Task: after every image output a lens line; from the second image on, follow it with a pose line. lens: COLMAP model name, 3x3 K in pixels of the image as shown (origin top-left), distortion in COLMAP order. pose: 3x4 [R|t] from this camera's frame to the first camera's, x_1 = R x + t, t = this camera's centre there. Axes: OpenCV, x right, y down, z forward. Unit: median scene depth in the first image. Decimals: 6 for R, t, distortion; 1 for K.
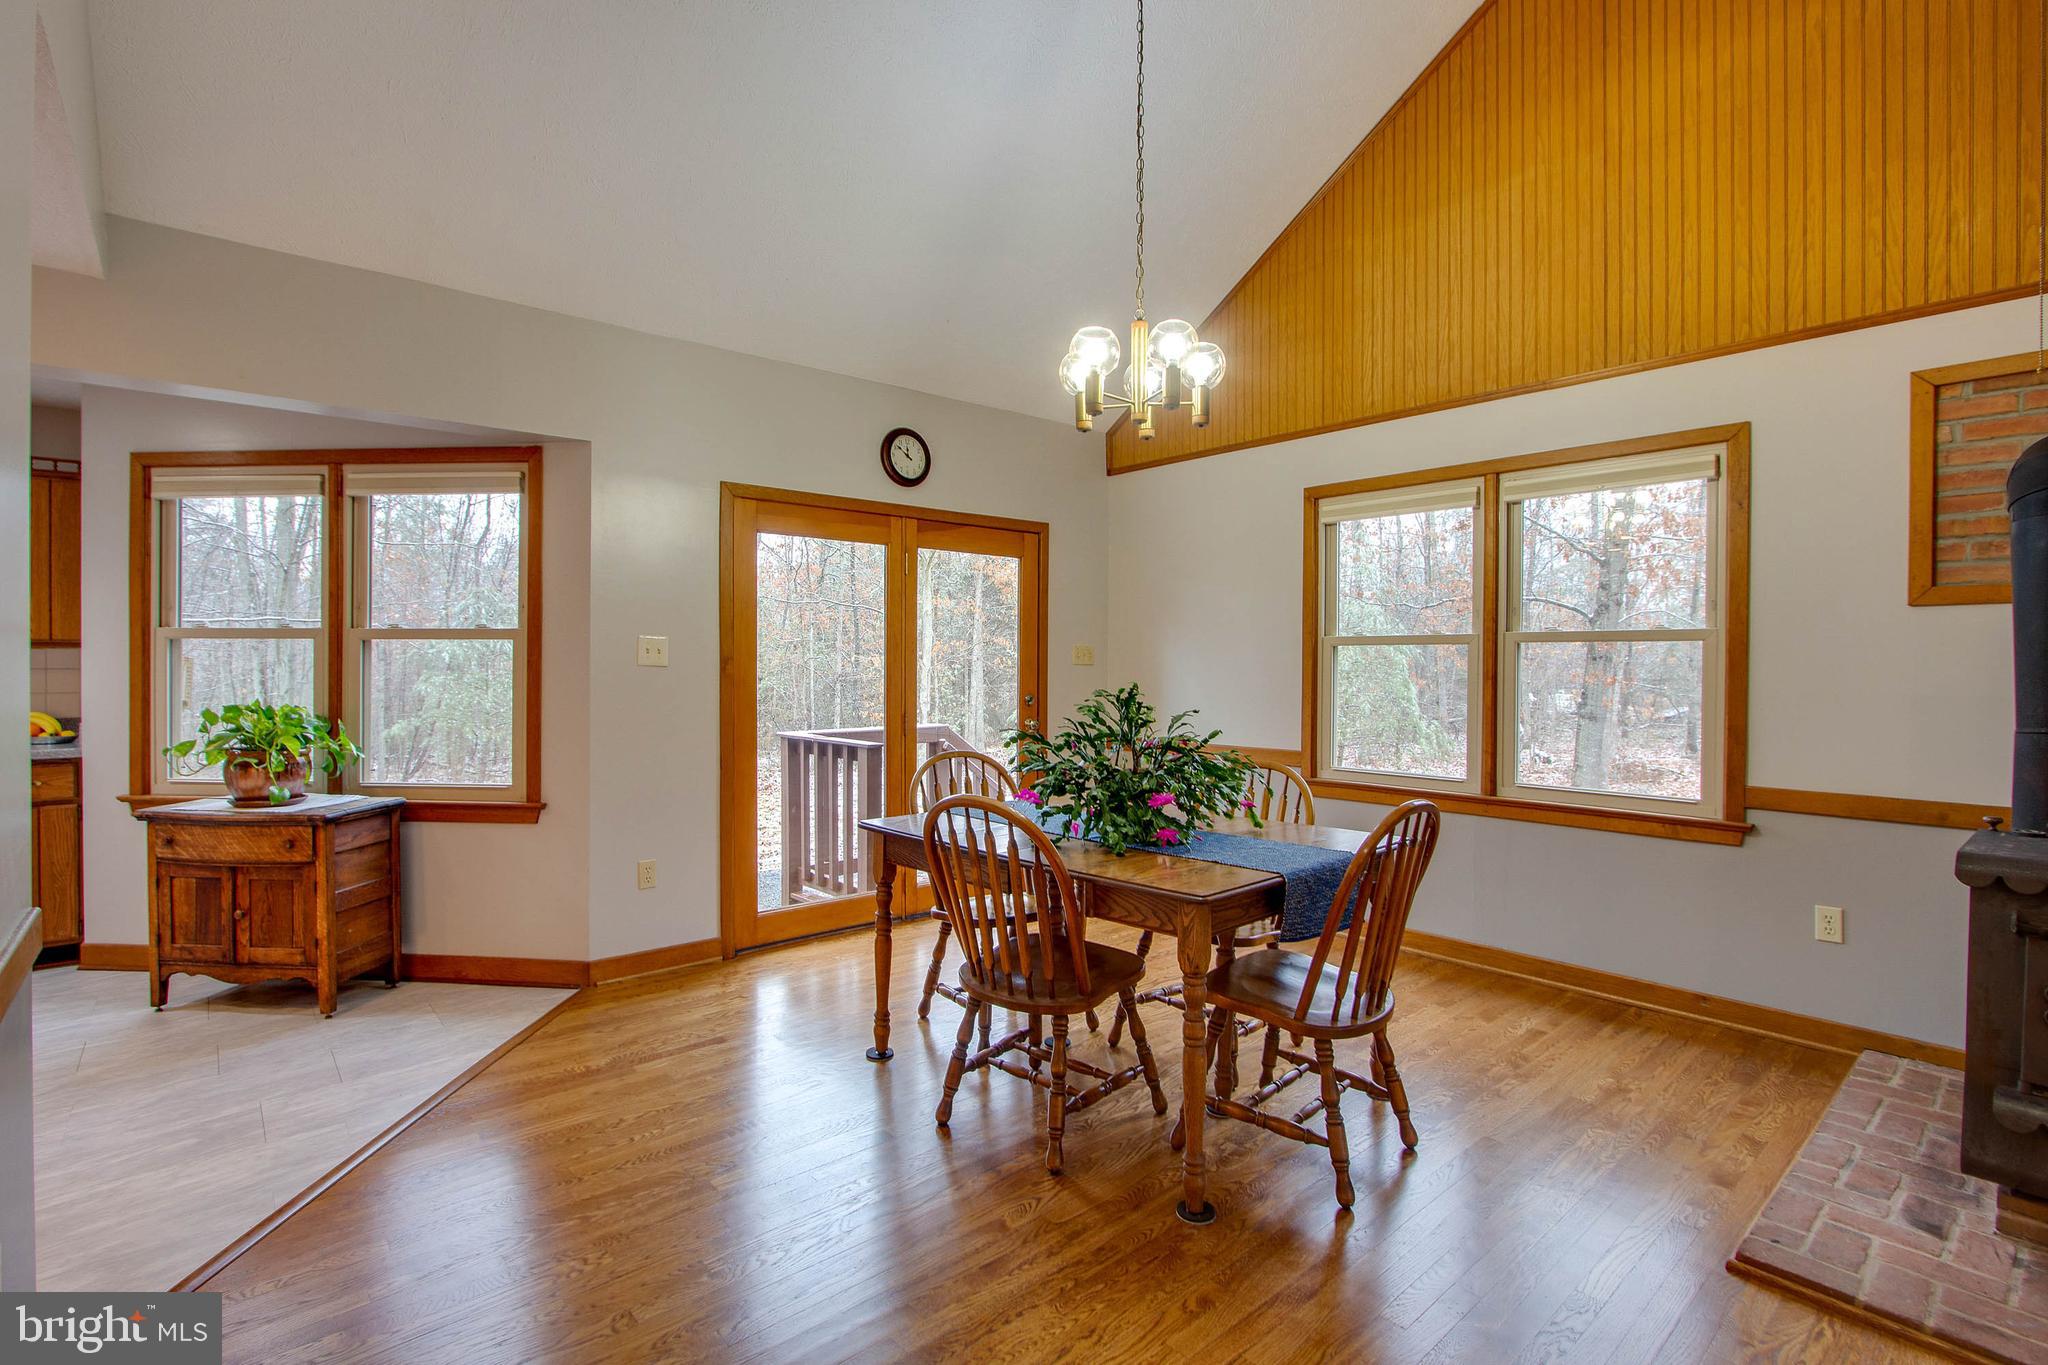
lens RADIAL K [[964.0, 0, 1023.2], [0, 964.0, 681.7], [0, 0, 1]] dist [-0.005988, -0.000160]
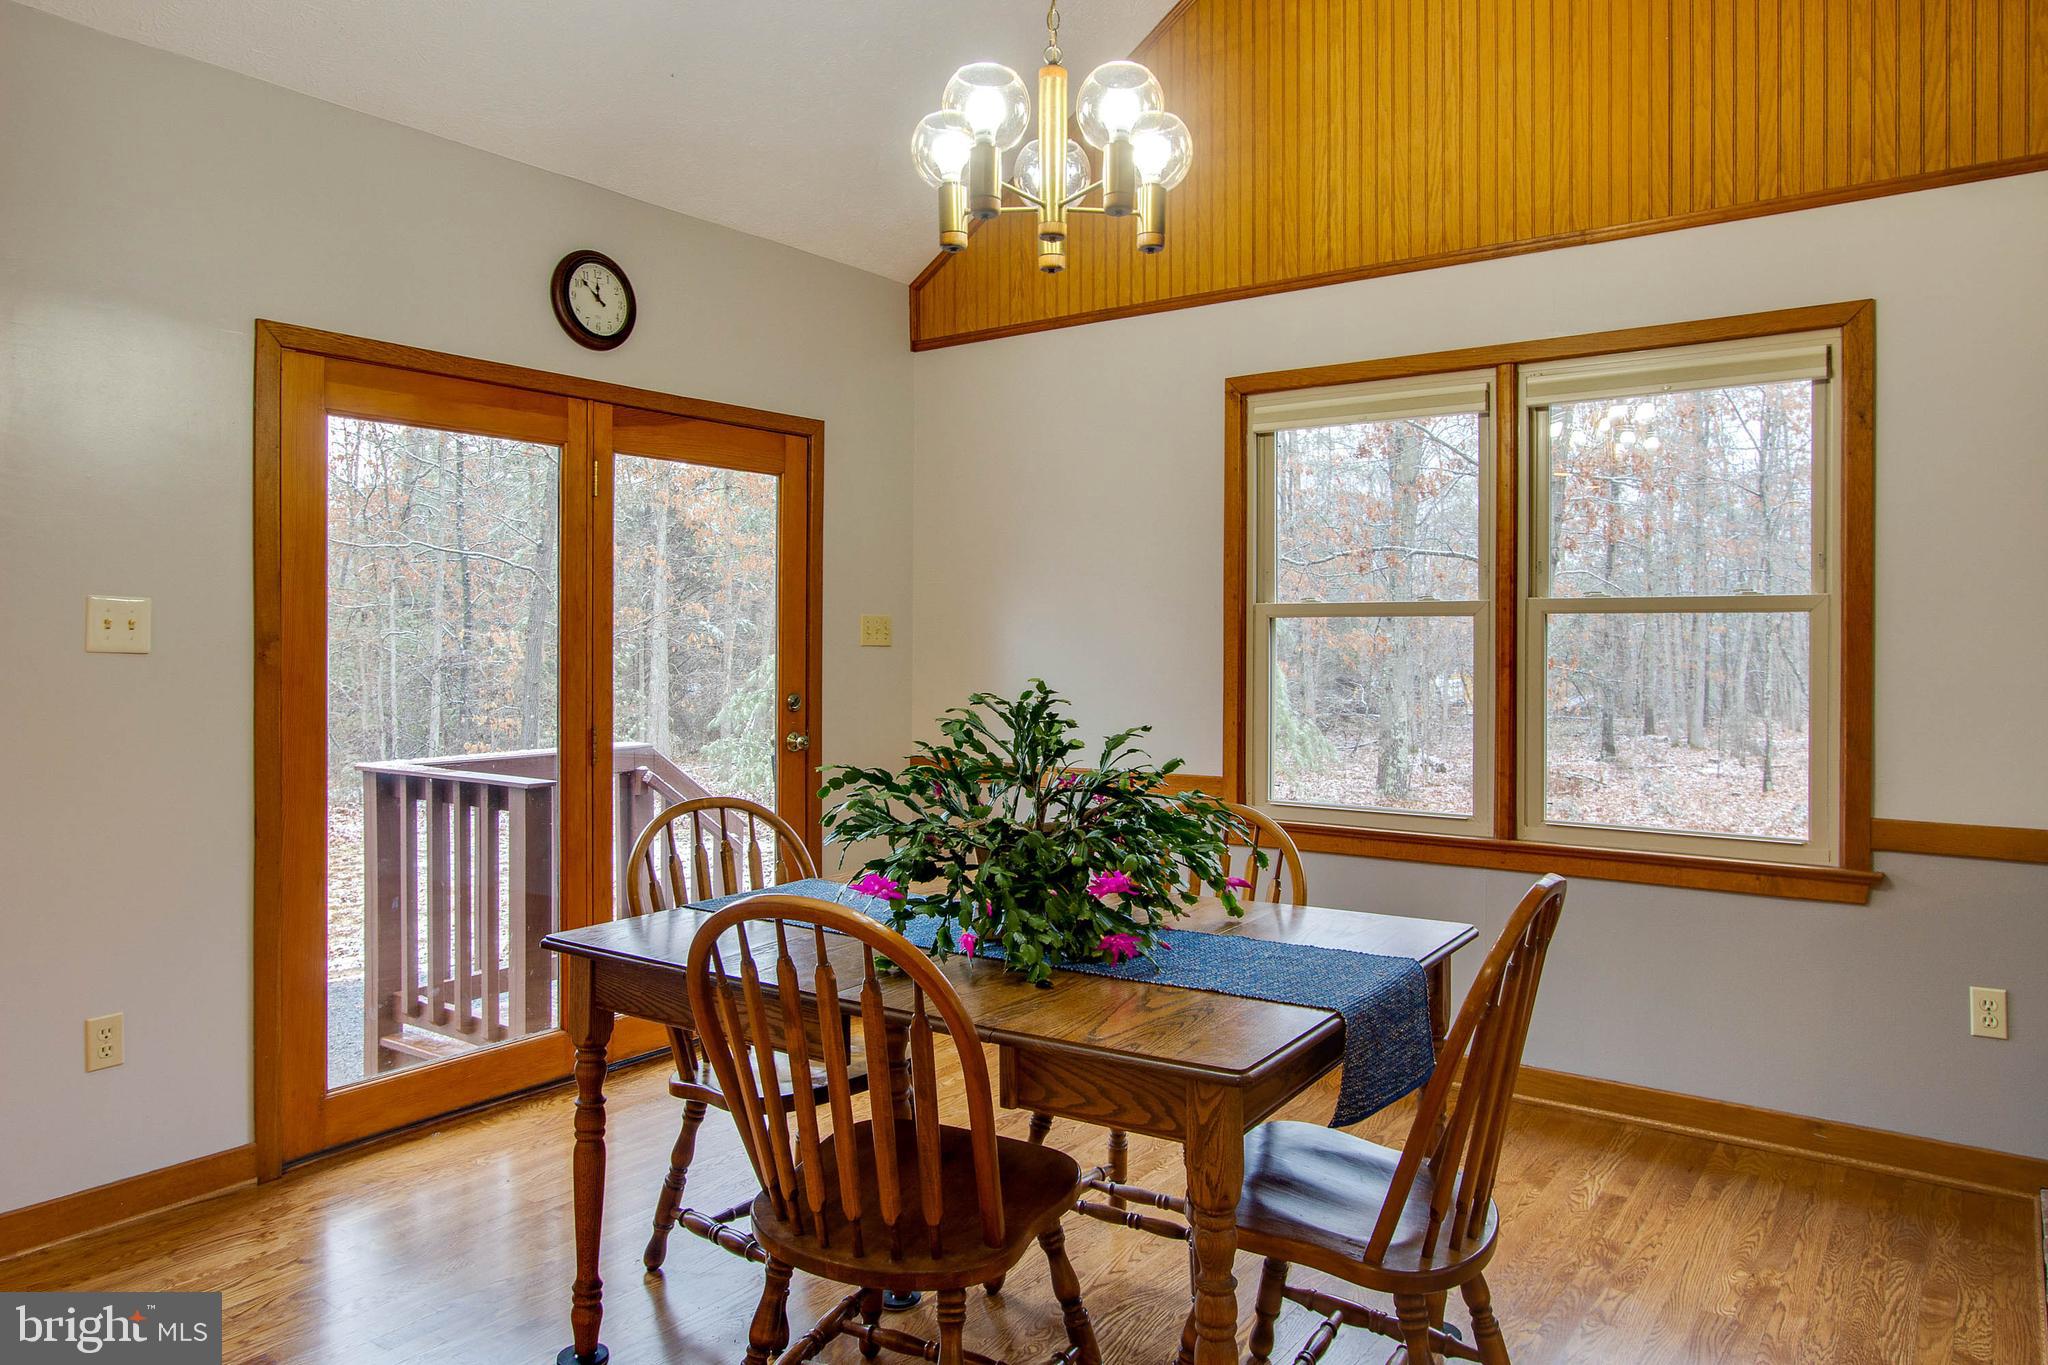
lens RADIAL K [[1350.8, 0, 1019.3], [0, 1350.8, 646.1], [0, 0, 1]] dist [-0.002861, 0.006897]
pose [[0.974776, -0.003341, 0.223158, -0.063349], [0.006500, 0.999889, -0.013424, -0.006706], [-0.223089, 0.014536, 0.974690, 0.154880]]
